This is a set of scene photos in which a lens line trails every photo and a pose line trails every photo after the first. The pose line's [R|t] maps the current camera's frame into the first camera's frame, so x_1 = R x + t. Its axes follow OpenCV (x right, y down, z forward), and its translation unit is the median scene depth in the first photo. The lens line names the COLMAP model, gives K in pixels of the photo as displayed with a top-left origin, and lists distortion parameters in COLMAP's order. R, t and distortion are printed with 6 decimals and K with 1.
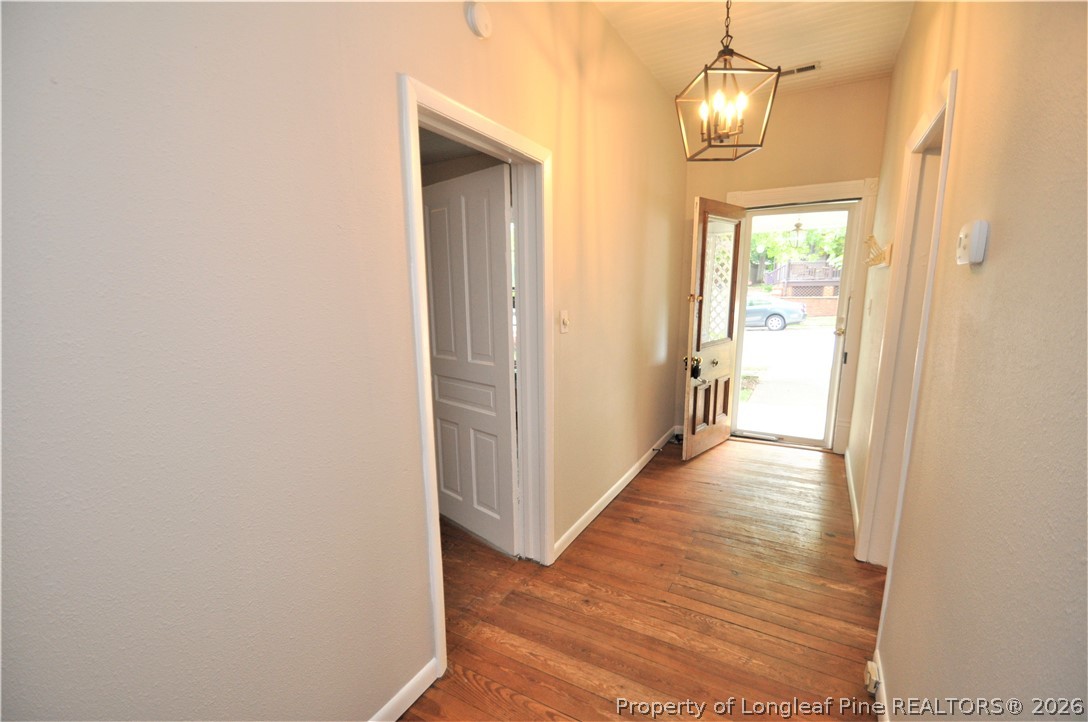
lens RADIAL K [[472.2, 0, 537.2], [0, 472.2, 372.3], [0, 0, 1]] dist [0.002291, -0.015431]
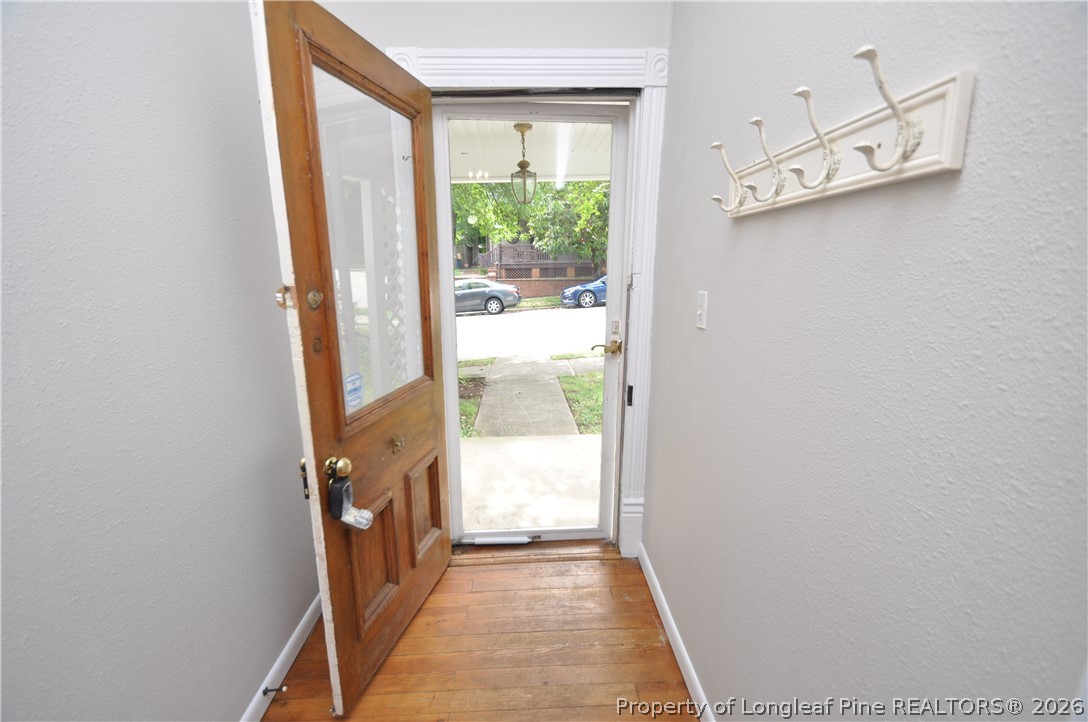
lens RADIAL K [[472.2, 0, 537.2], [0, 472.2, 372.3], [0, 0, 1]] dist [0.002291, -0.015431]
pose [[0.847078, -0.112408, 0.519445, 0.053439], [0.093948, 0.993656, 0.061823, -0.019698], [-0.523099, -0.003568, 0.852265, 0.112541]]
